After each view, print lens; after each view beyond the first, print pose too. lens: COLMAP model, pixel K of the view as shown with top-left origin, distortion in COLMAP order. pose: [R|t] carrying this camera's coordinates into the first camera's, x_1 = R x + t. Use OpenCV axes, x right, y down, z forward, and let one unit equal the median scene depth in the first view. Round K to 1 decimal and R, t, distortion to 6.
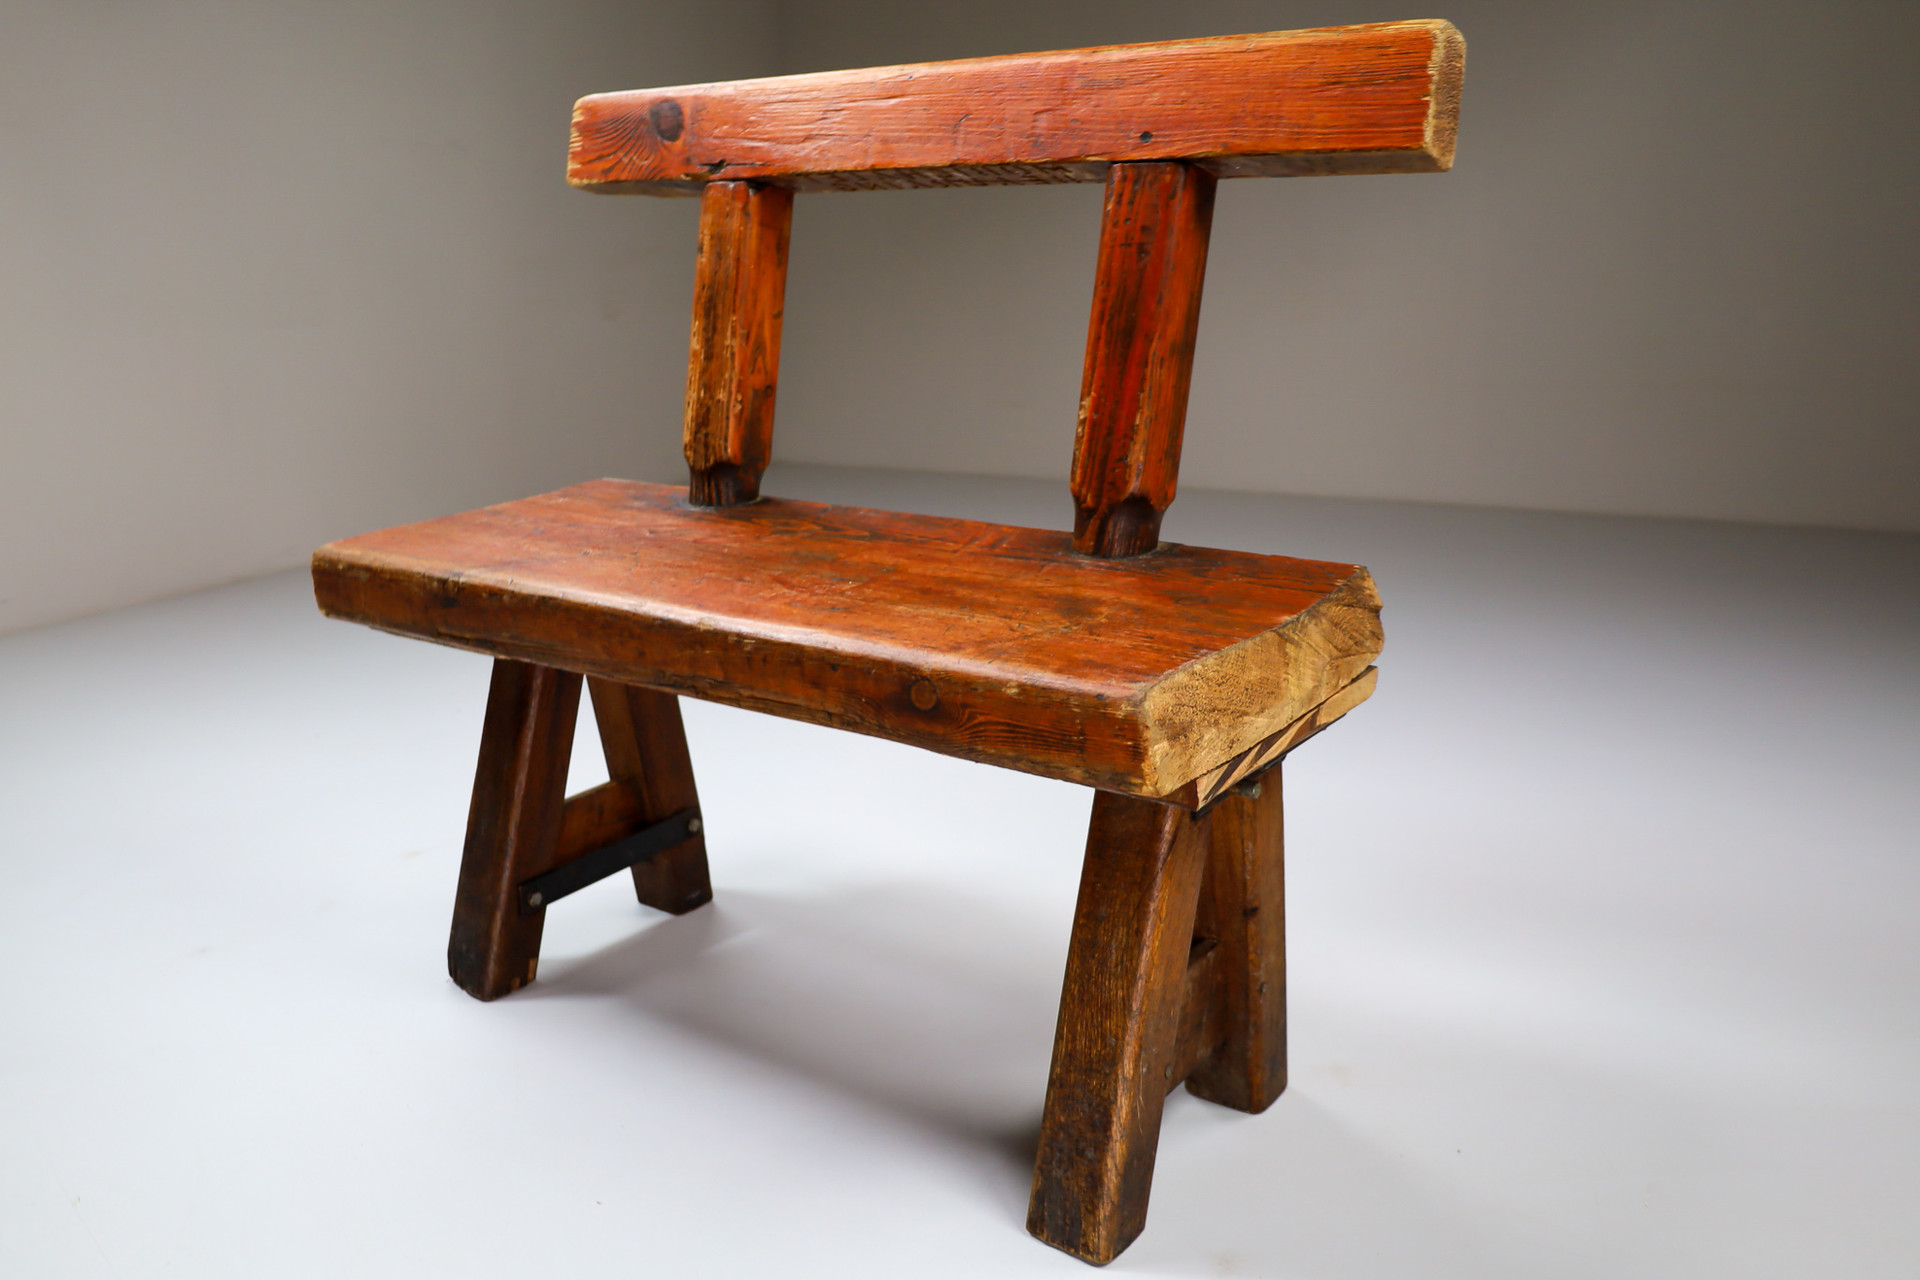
lens RADIAL K [[1579.1, 0, 971.8], [0, 1579.1, 730.2], [0, 0, 1]] dist [0.005136, 0.004859]
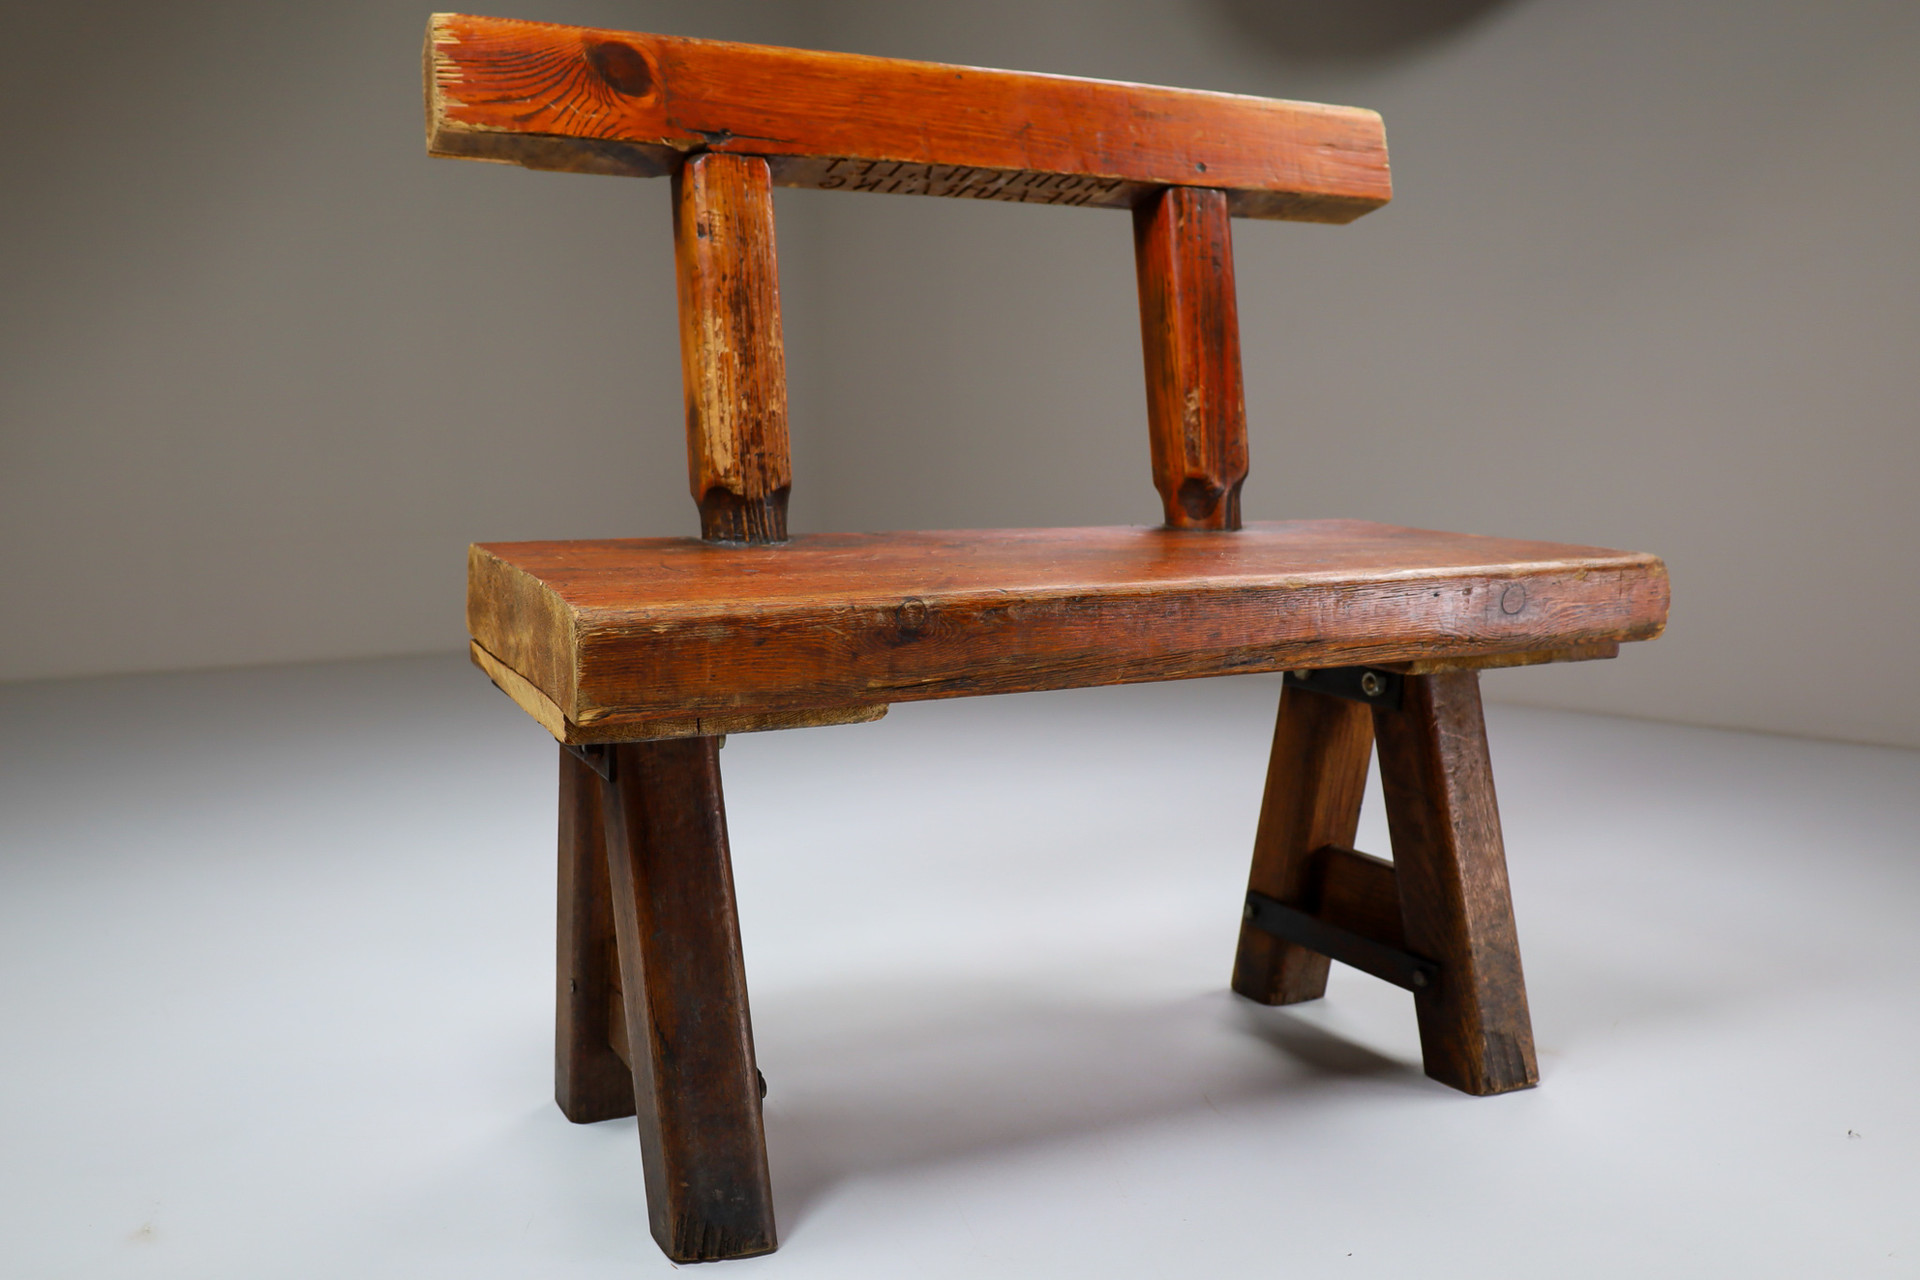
lens RADIAL K [[1579.1, 0, 971.8], [0, 1579.1, 730.2], [0, 0, 1]] dist [0.005136, 0.004859]
pose [[0.479748, -0.154575, 0.863683, -0.852240], [0.259905, 0.965217, 0.028378, -0.045042], [-0.838028, 0.210862, 0.503236, 0.534304]]
